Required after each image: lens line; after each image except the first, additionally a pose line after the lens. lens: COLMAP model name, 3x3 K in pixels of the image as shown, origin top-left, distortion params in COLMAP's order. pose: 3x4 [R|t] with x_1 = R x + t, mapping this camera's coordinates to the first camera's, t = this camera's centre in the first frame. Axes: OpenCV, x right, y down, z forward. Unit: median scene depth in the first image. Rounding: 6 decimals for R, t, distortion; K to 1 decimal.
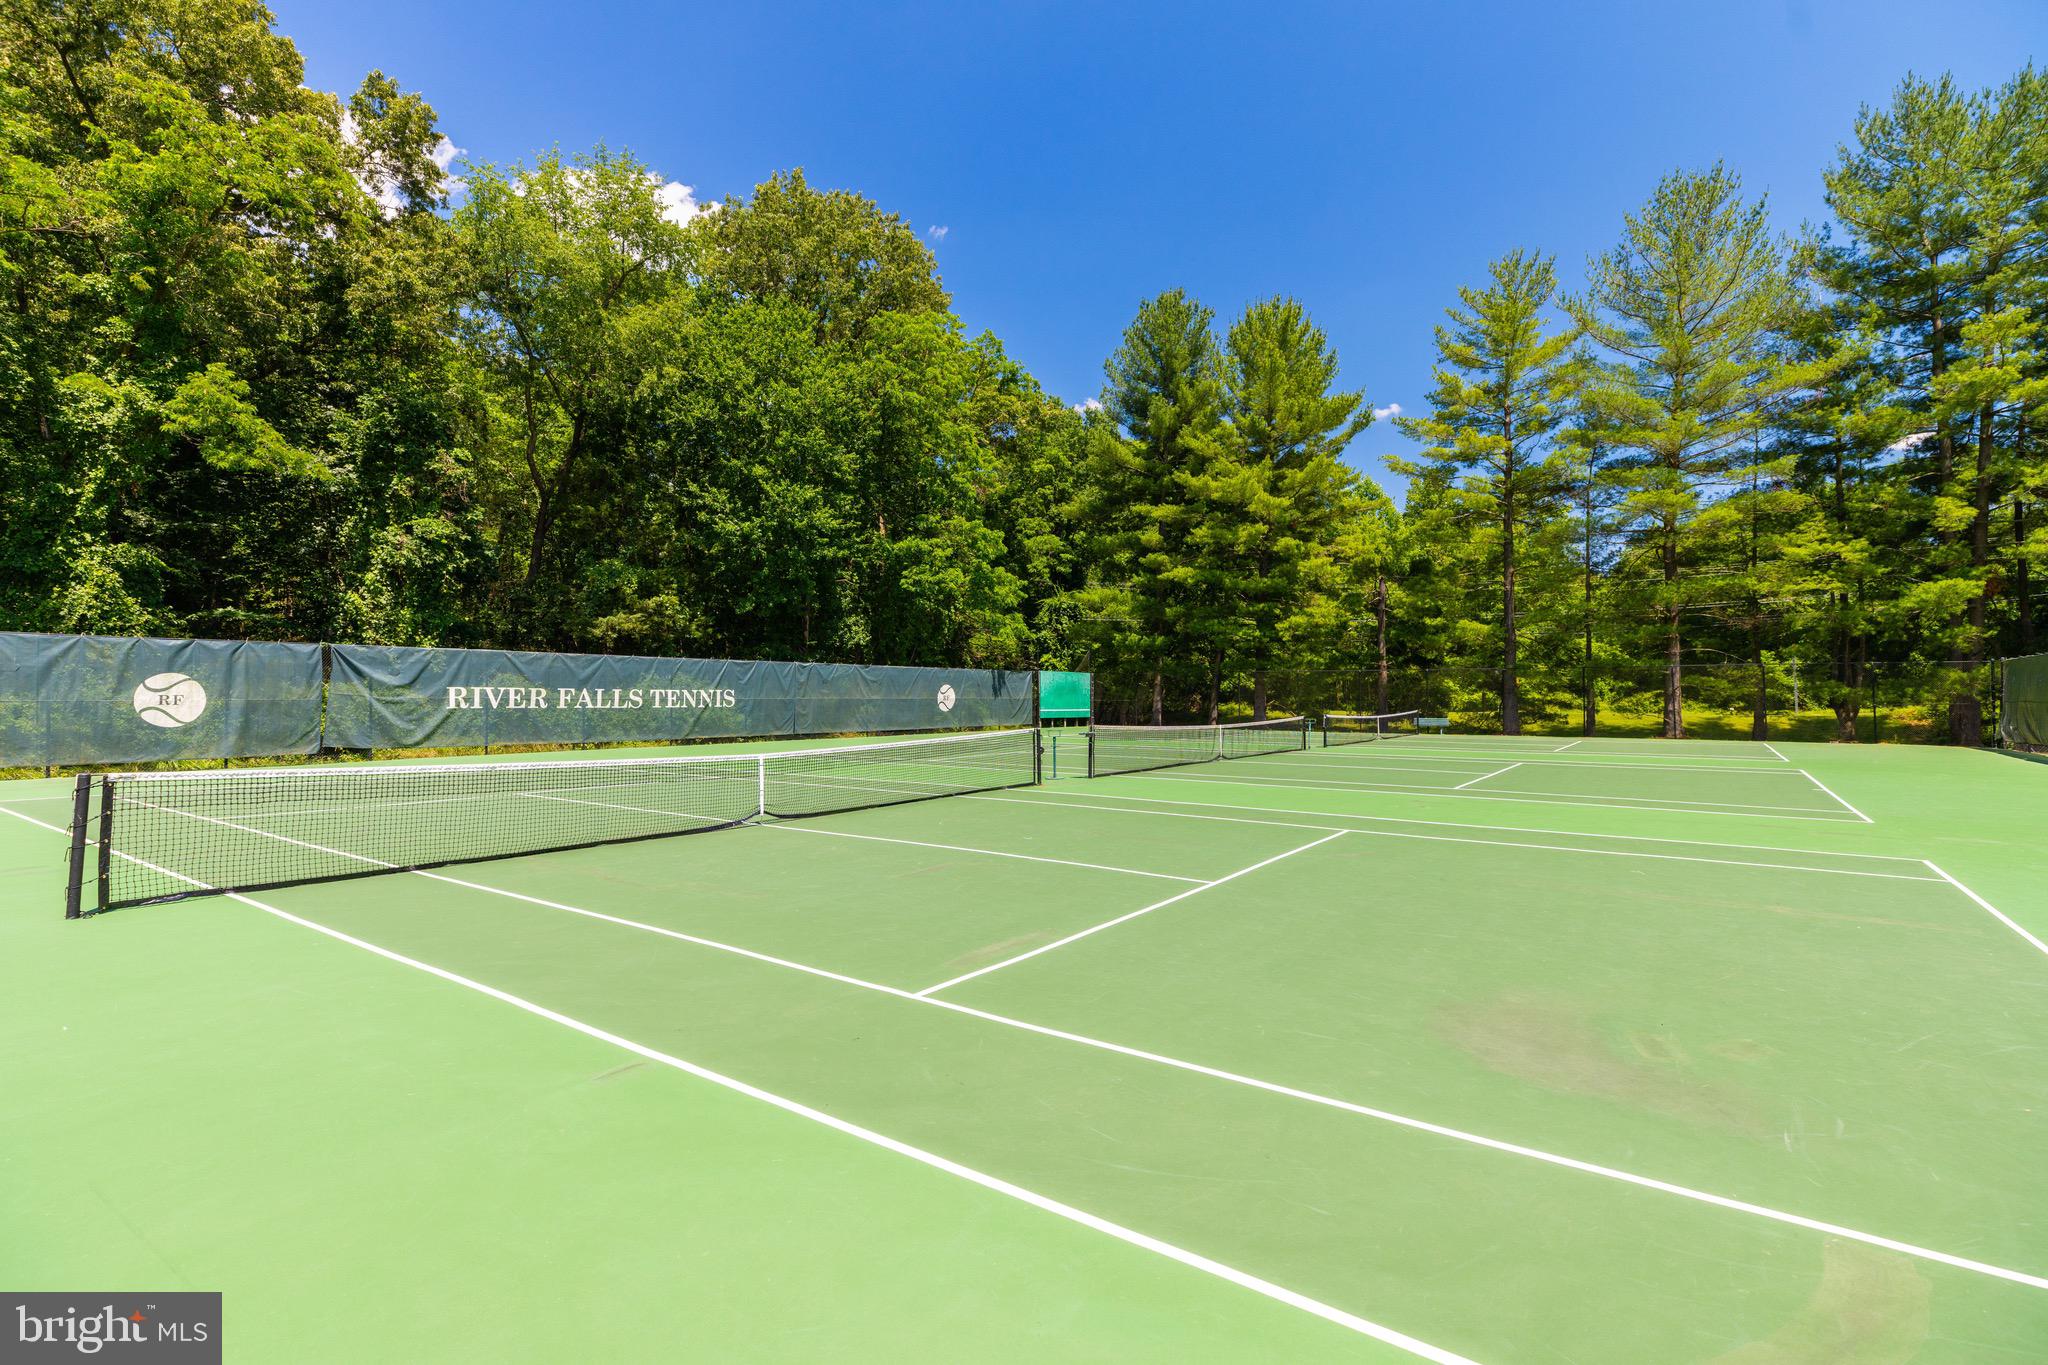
lens RADIAL K [[941.8, 0, 1024.0], [0, 941.8, 682.5], [0, 0, 1]] dist [0.000154, -0.000004]
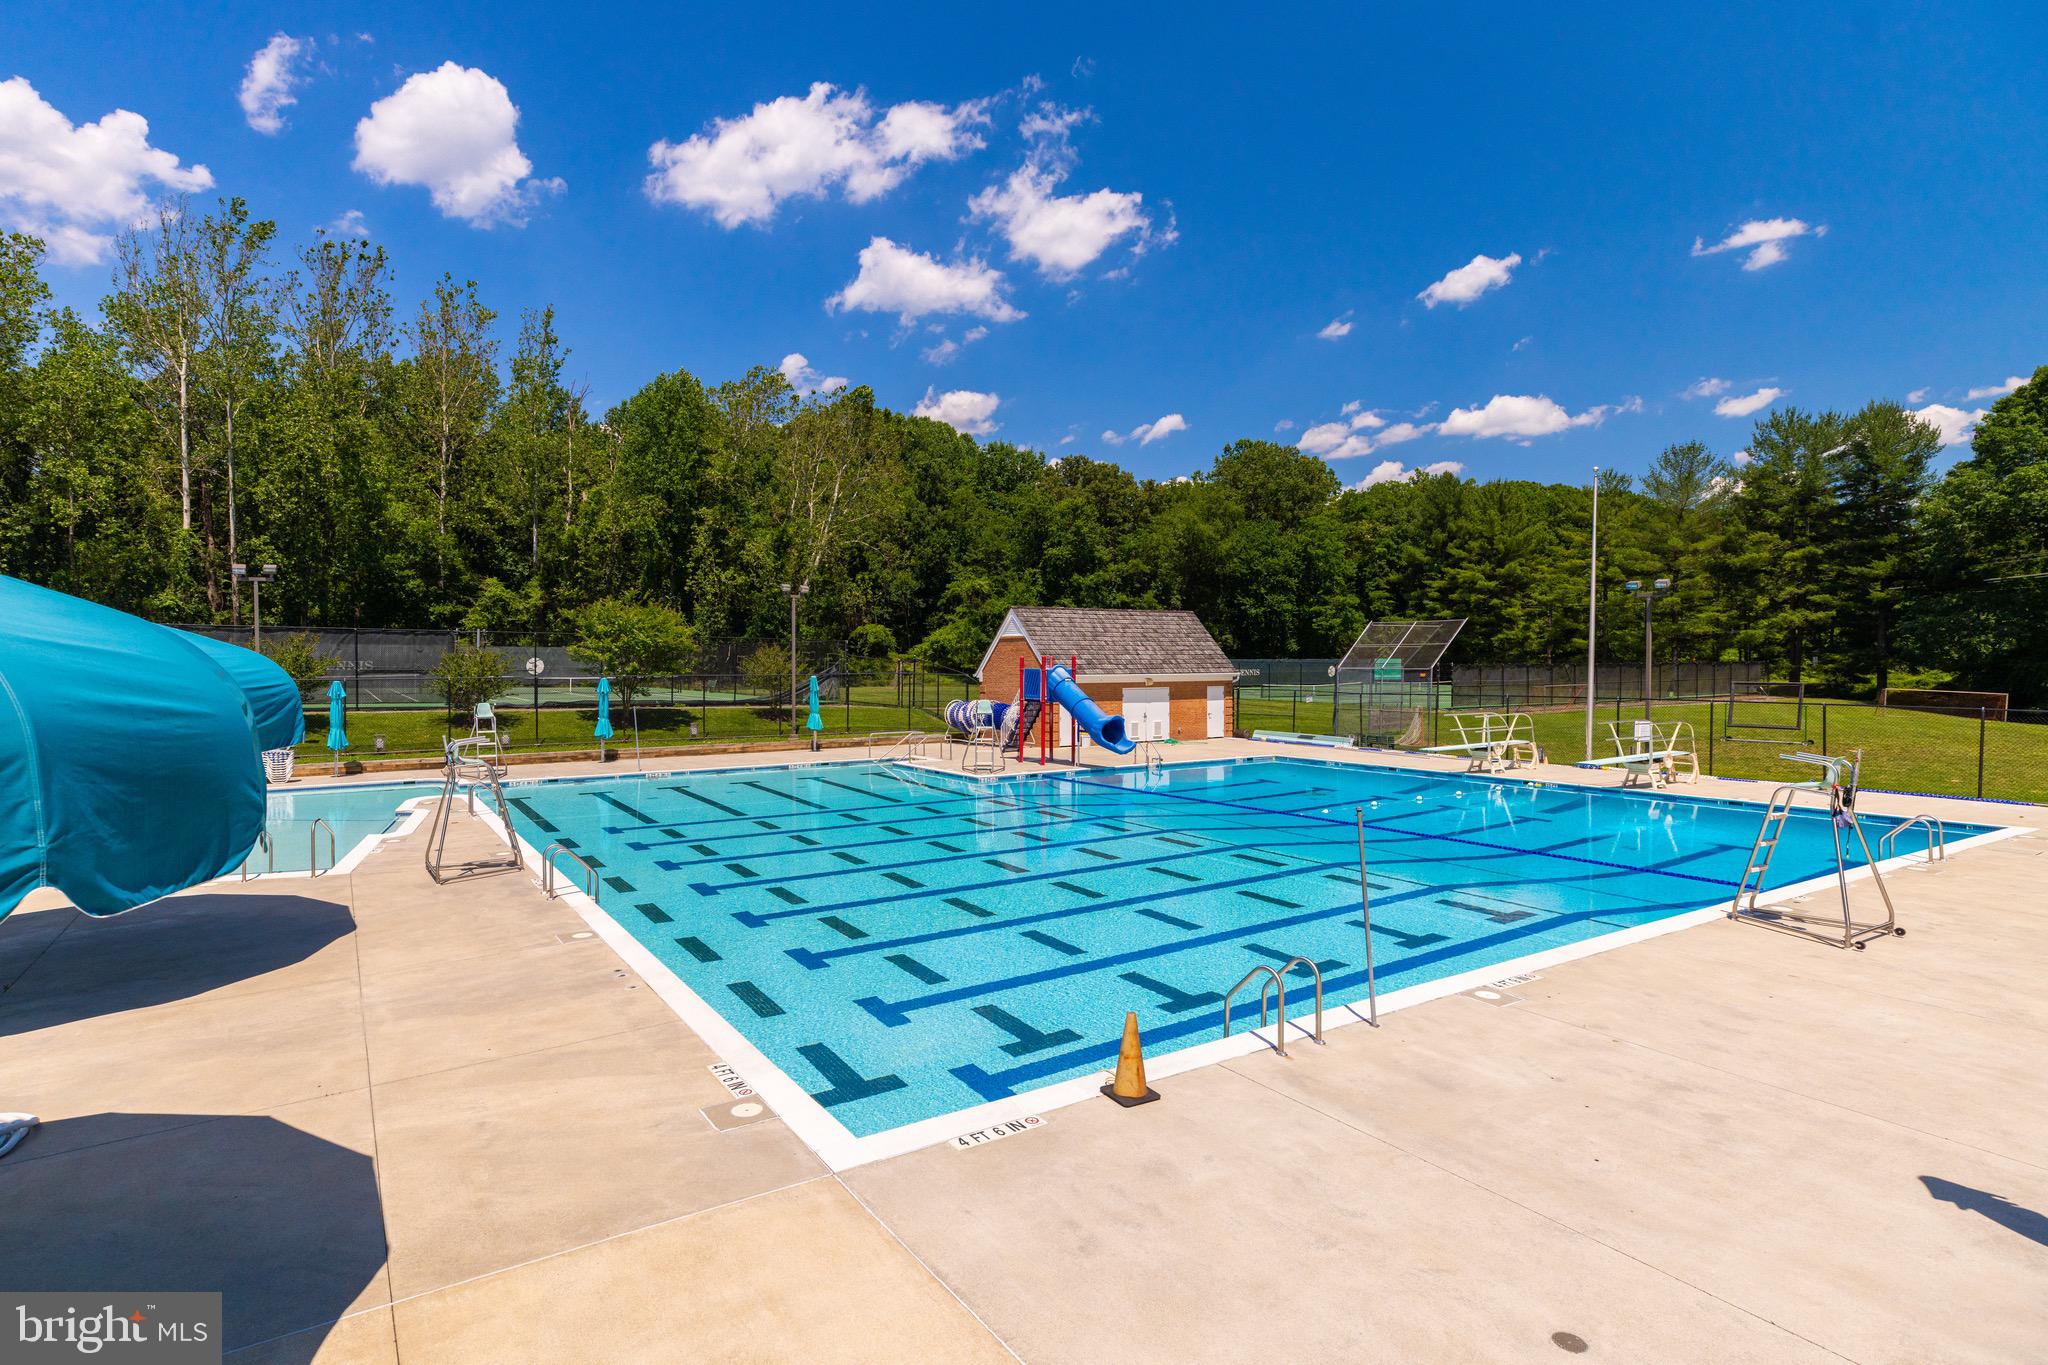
lens RADIAL K [[941.8, 0, 1024.0], [0, 941.8, 682.5], [0, 0, 1]] dist [0.000154, -0.000004]
pose [[0.933897, 0.010423, -0.357390, 0.041608], [0.004295, 0.999176, 0.040364, -0.054524], [0.357516, -0.039231, 0.933083, -1.437034]]
